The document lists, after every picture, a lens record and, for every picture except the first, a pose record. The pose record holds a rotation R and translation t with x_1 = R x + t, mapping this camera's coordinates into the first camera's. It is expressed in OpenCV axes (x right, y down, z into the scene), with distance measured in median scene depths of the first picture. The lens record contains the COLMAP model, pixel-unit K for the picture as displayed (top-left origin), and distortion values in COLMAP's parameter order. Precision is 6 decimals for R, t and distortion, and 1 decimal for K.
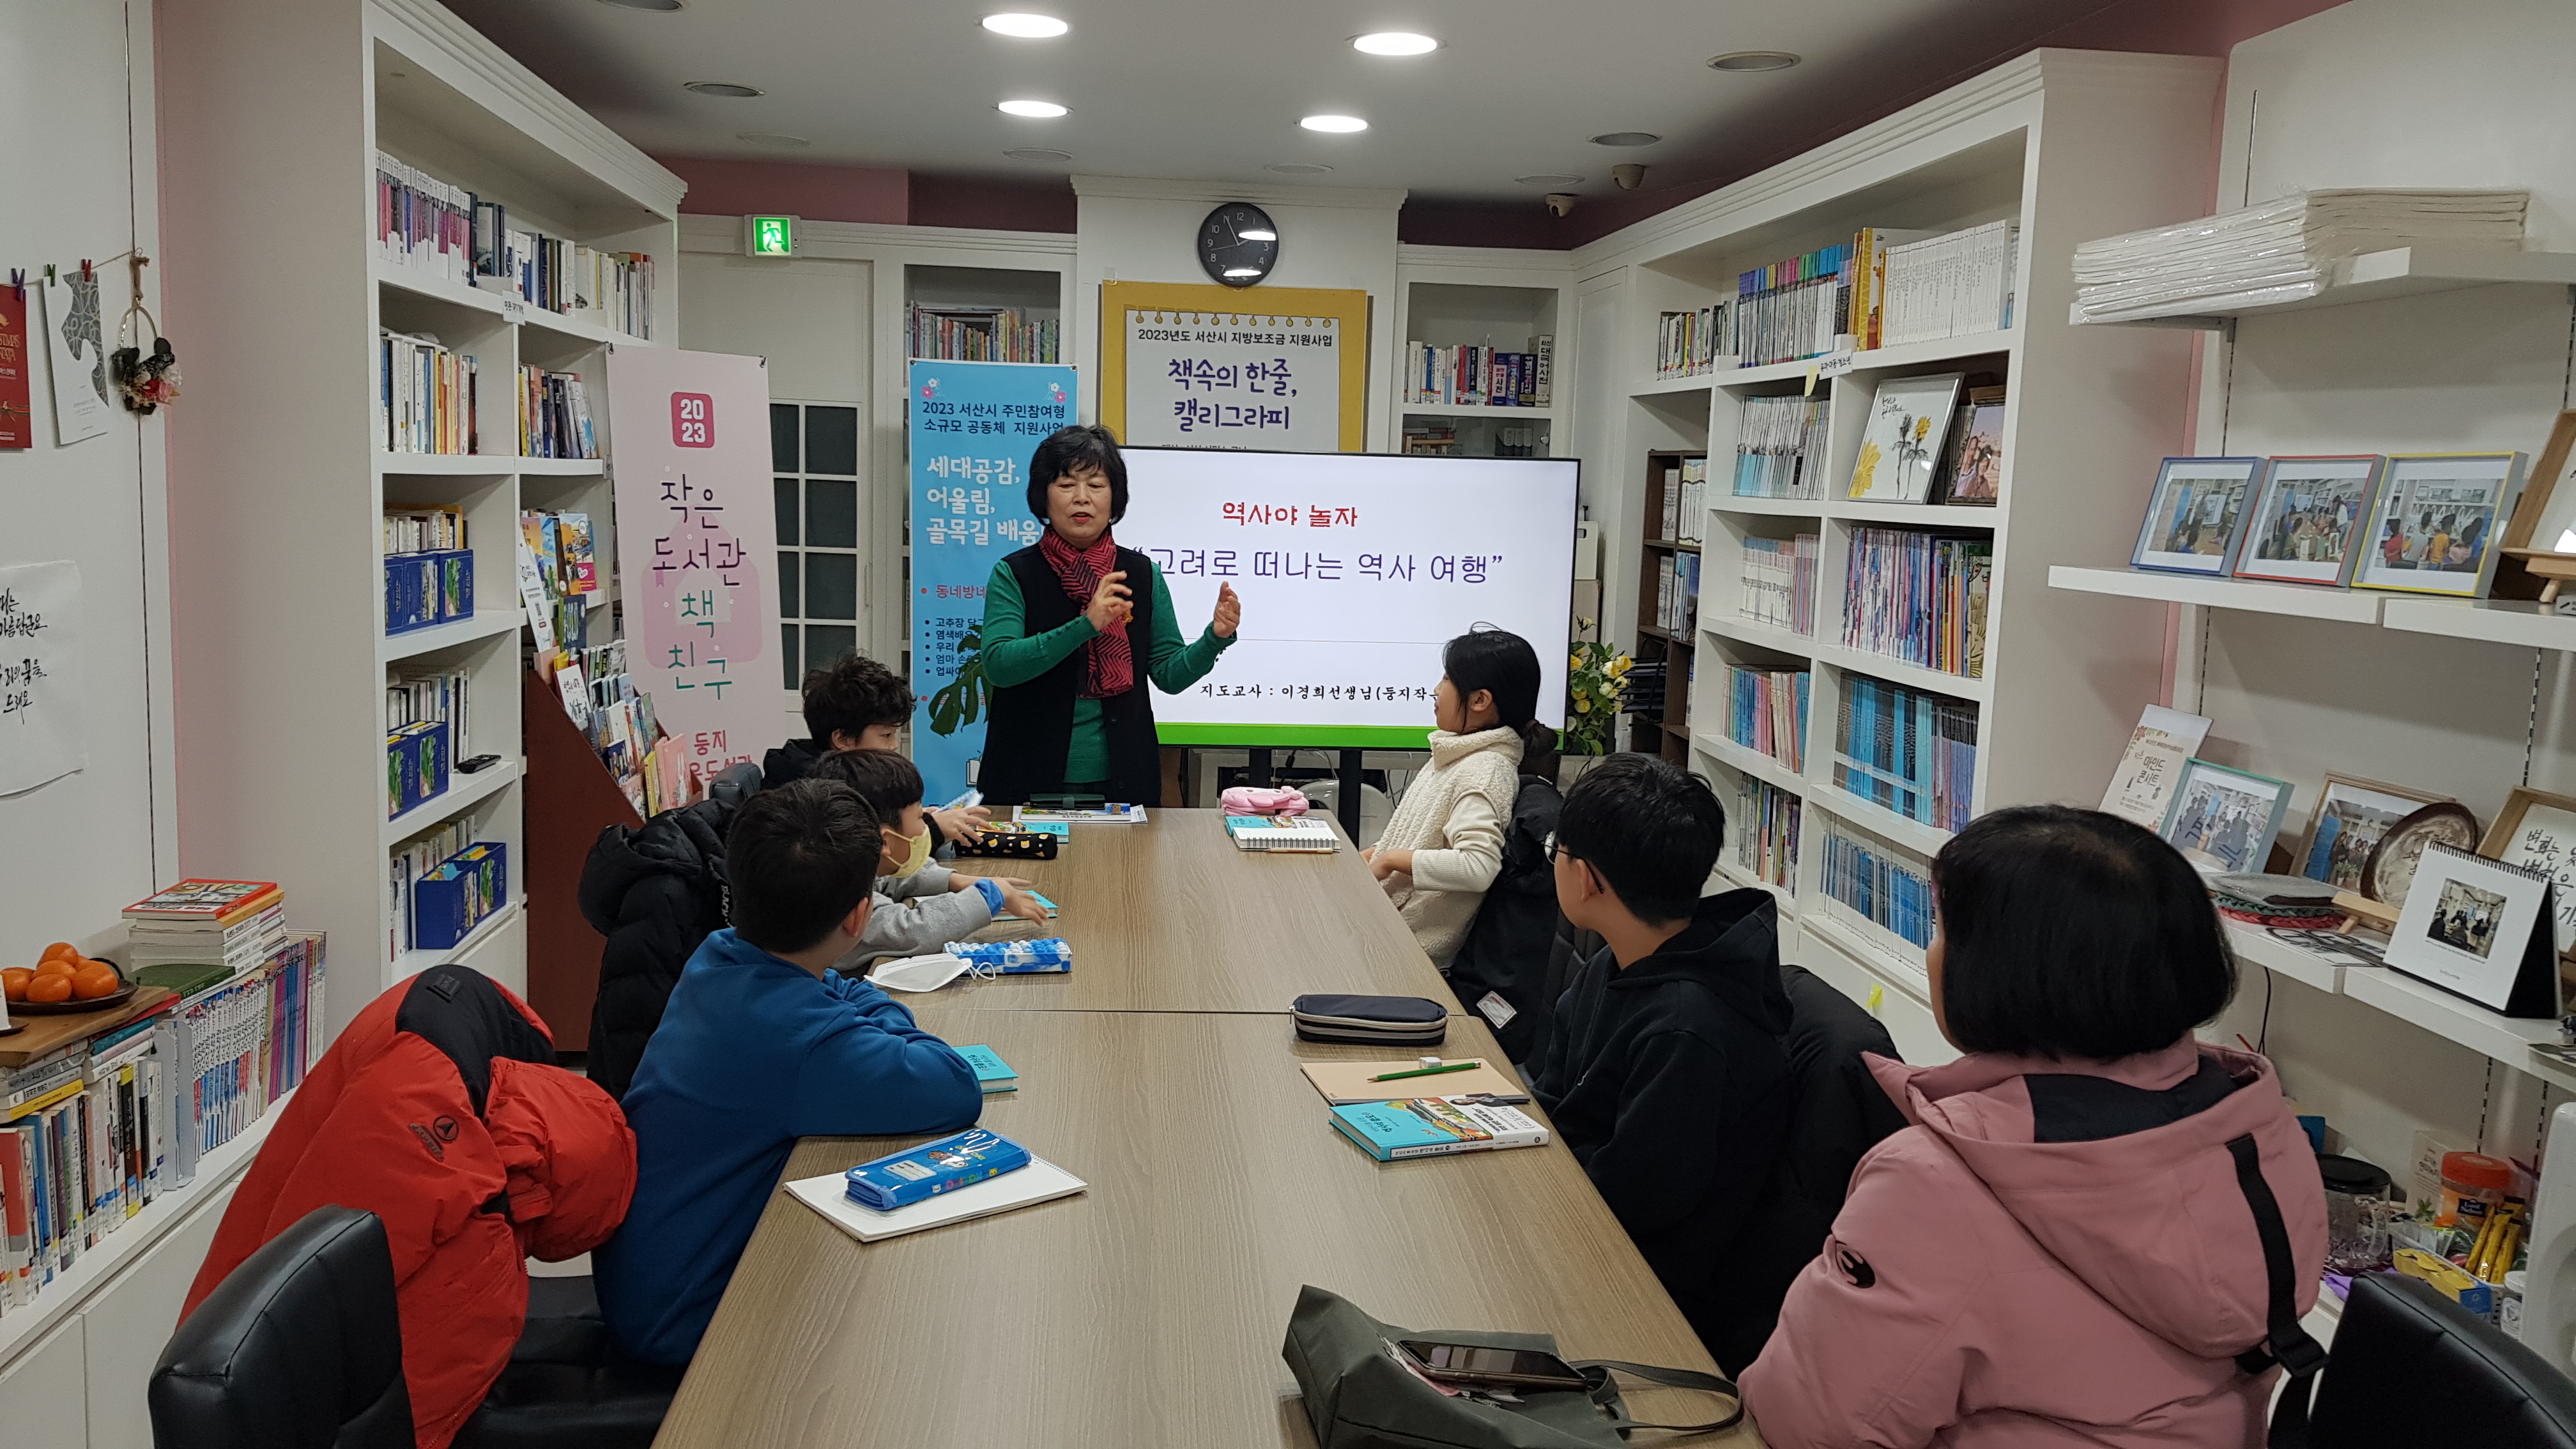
lens RADIAL K [[1986.4, 0, 1277.9], [0, 1986.4, 718.2], [0, 0, 1]] dist [0.126676, -0.173210]
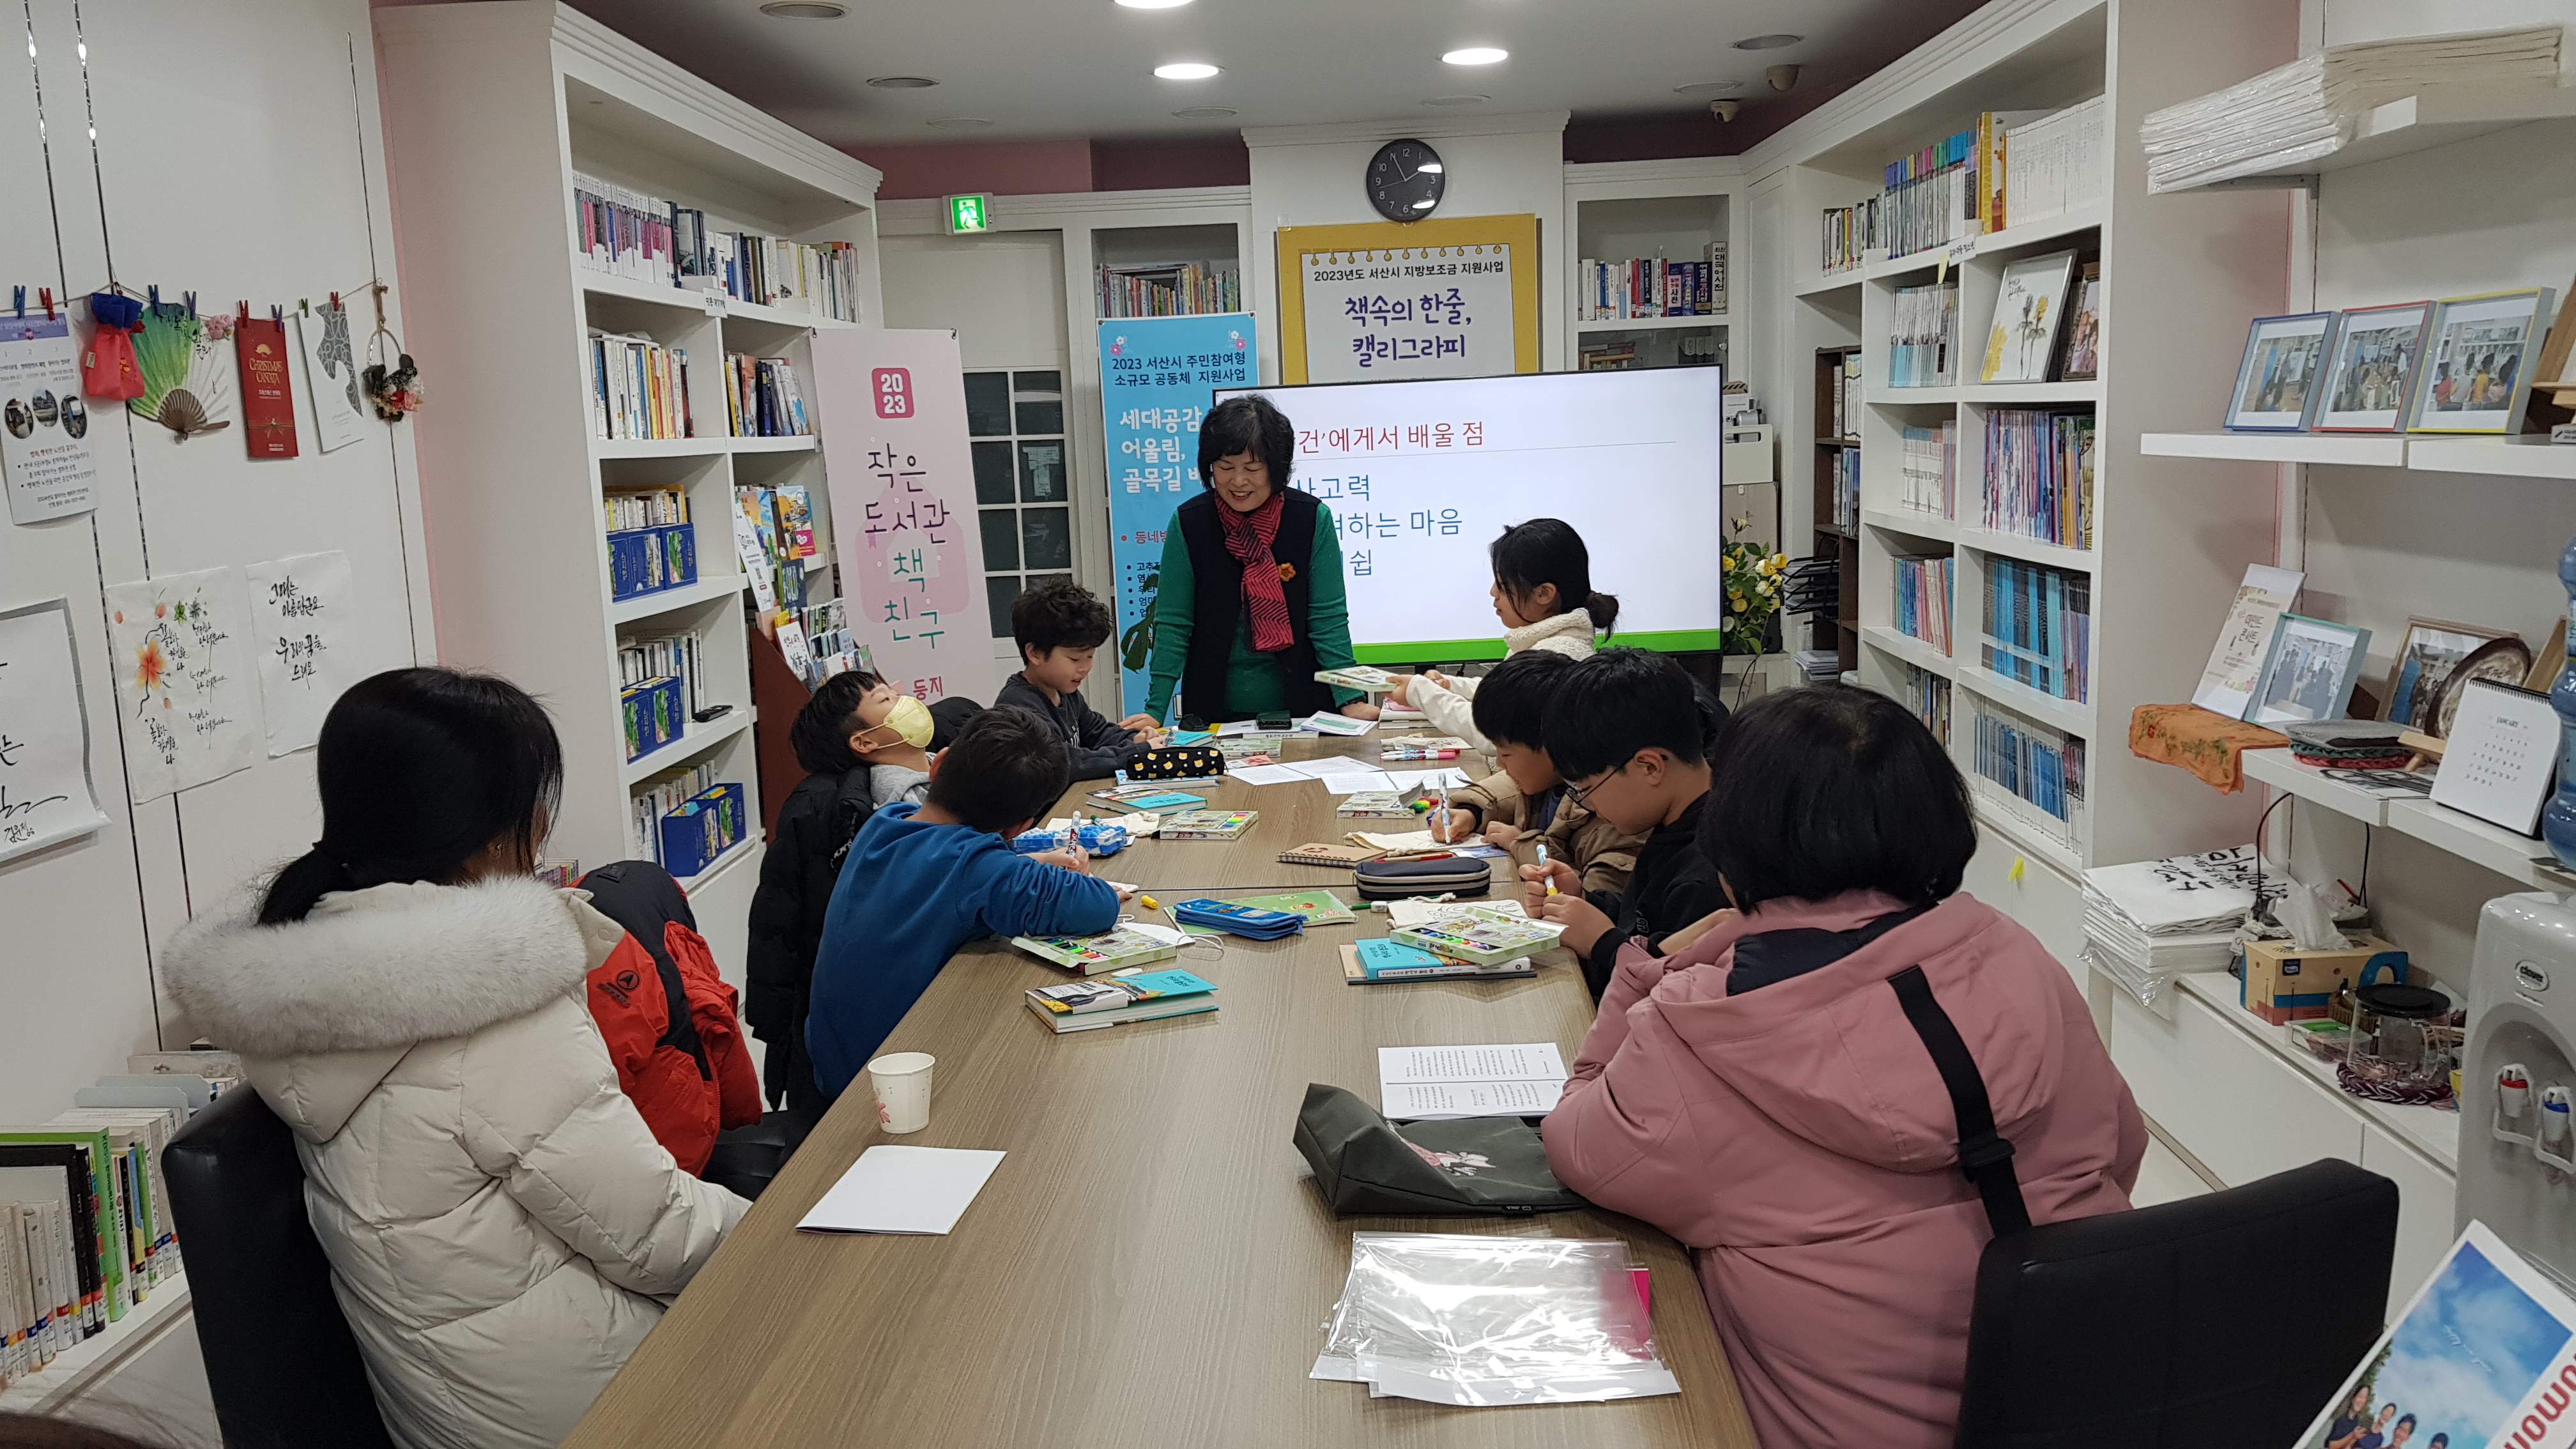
lens RADIAL K [[1986.4, 0, 1277.9], [0, 1986.4, 718.2], [0, 0, 1]] dist [0.126676, -0.173210]
pose [[0.989226, -0.052528, -0.136651, 0.064488], [0.056669, 0.998039, 0.026592, 0.012583], [0.134986, -0.034049, 0.990262, -0.060446]]
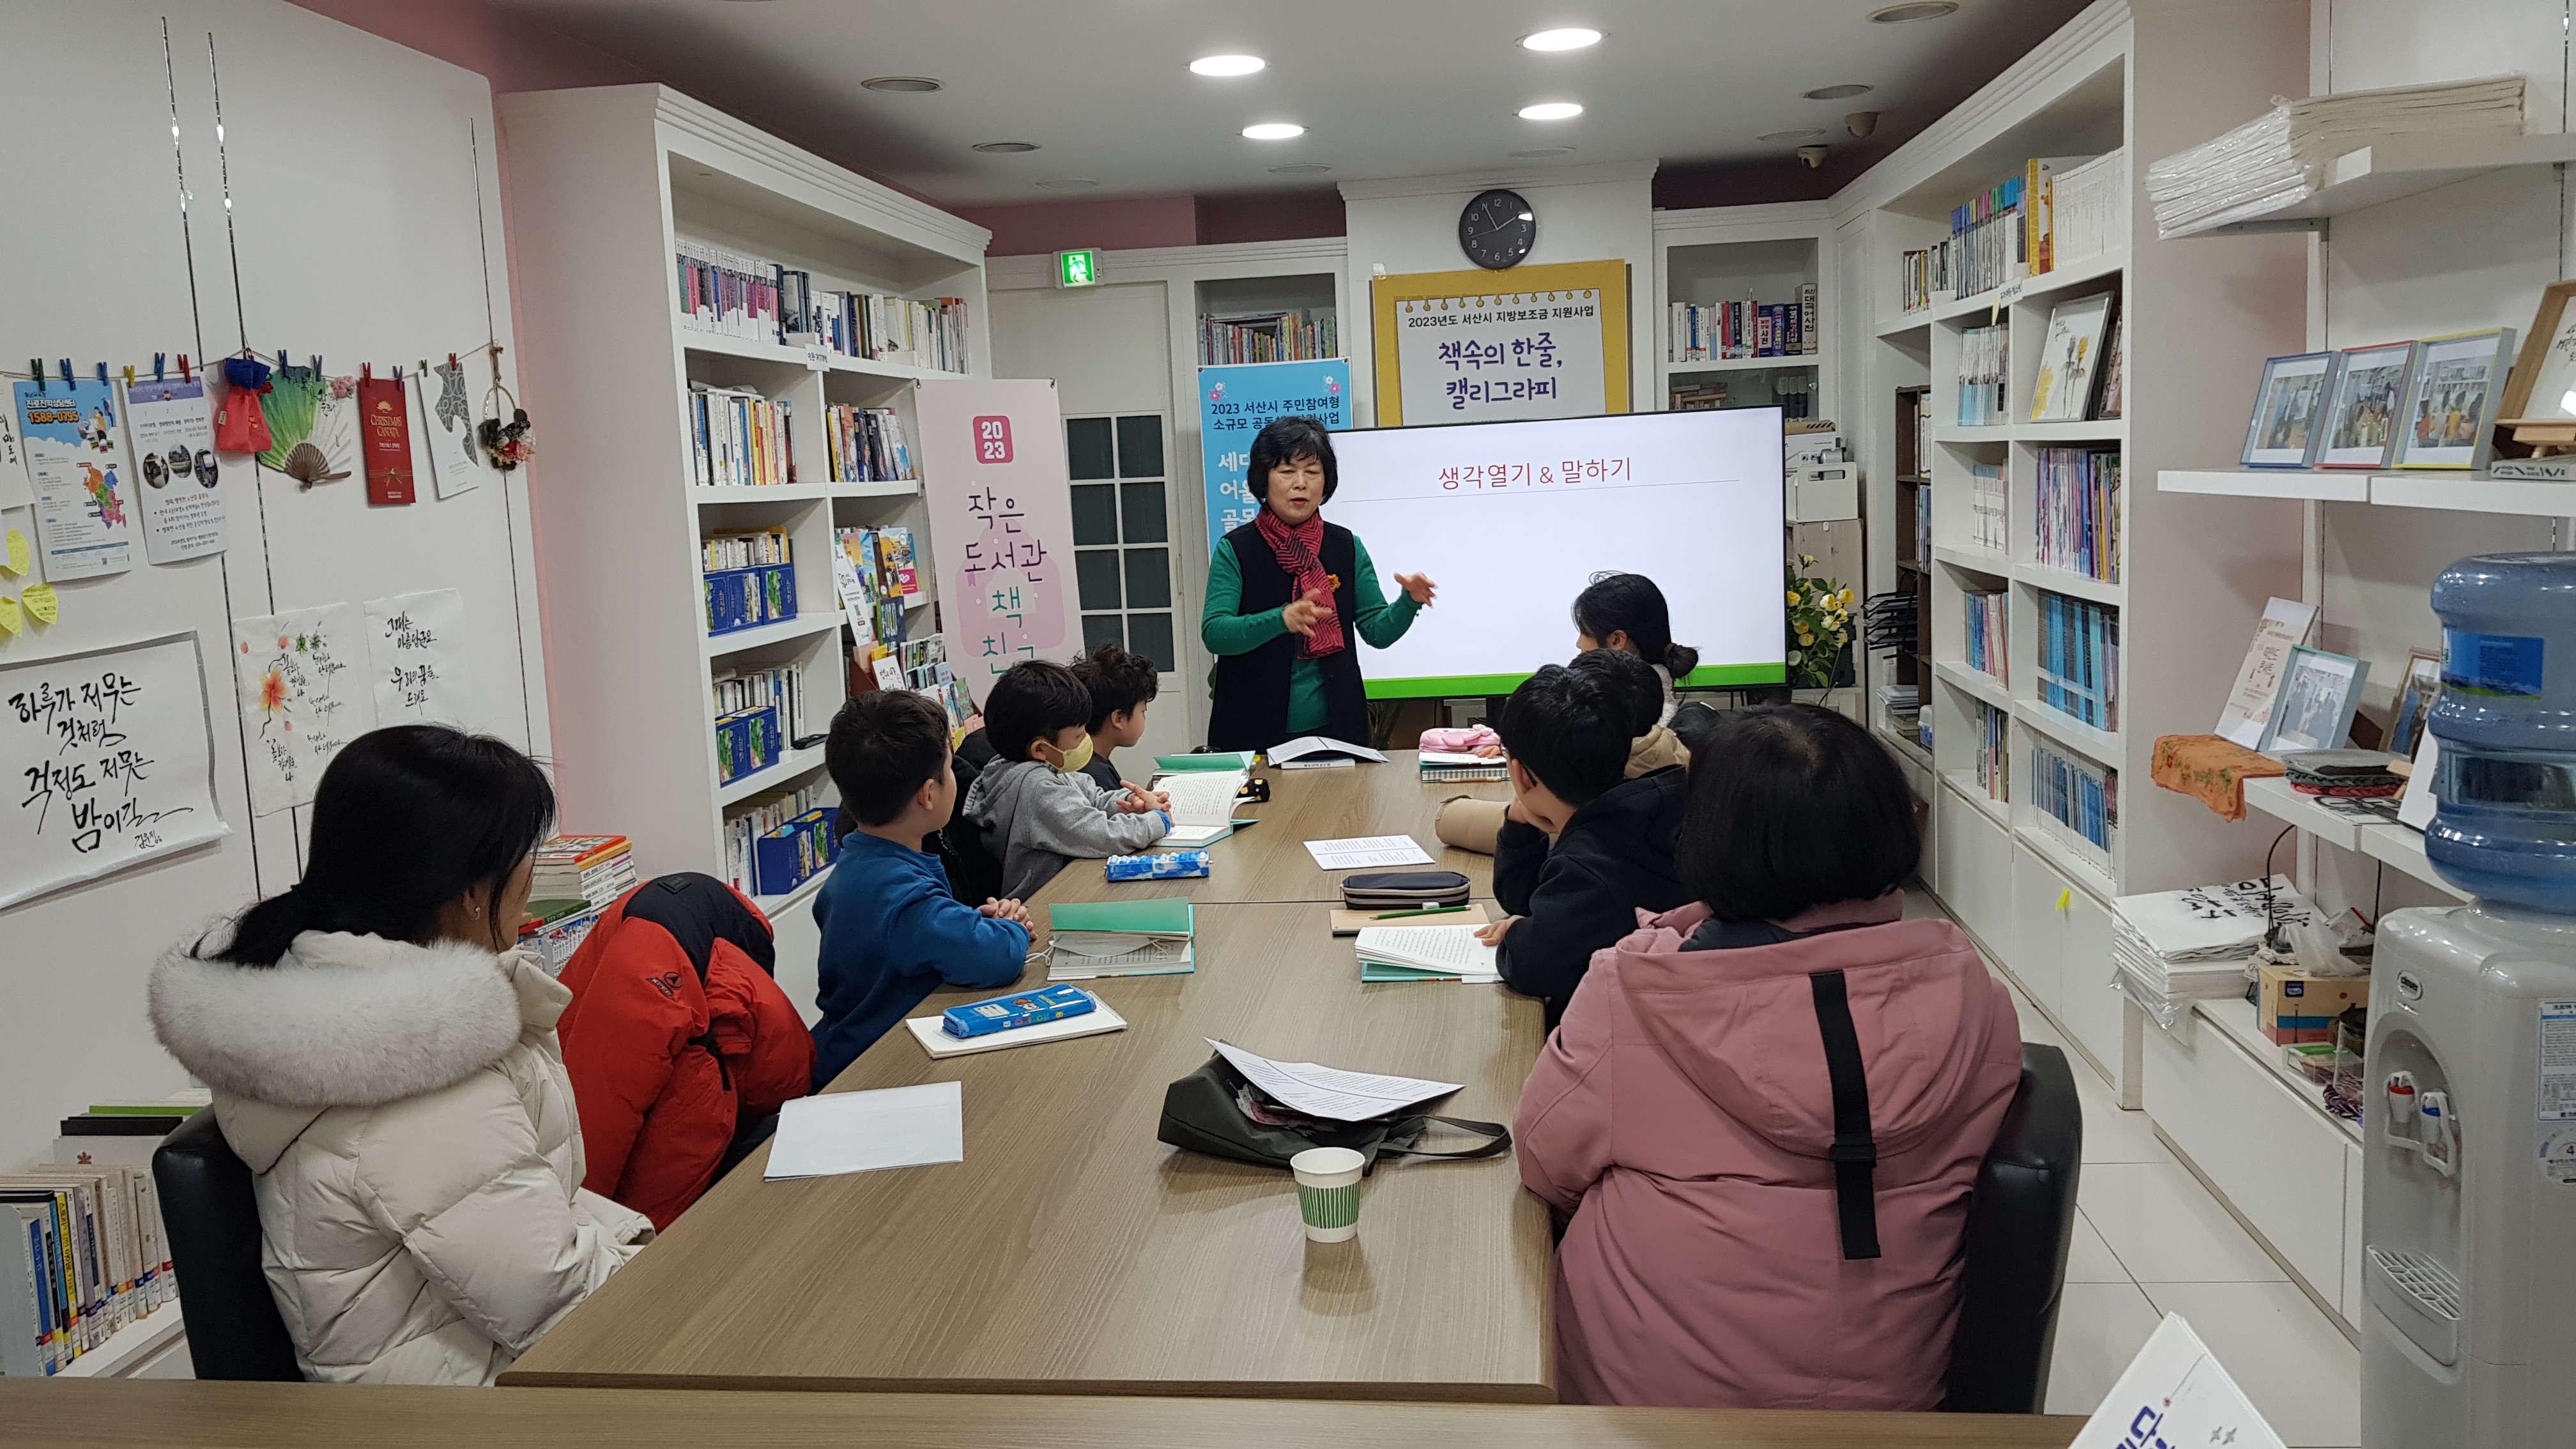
lens RADIAL K [[1979.0, 0, 1284.8], [0, 1979.0, 695.7], [0, 0, 1]] dist [0.141020, -0.223871]
pose [[0.976827, -0.055105, -0.206815, 0.117101], [0.054580, 0.998475, -0.008247, 0.019333], [0.206954, -0.003232, 0.978345, -0.090851]]
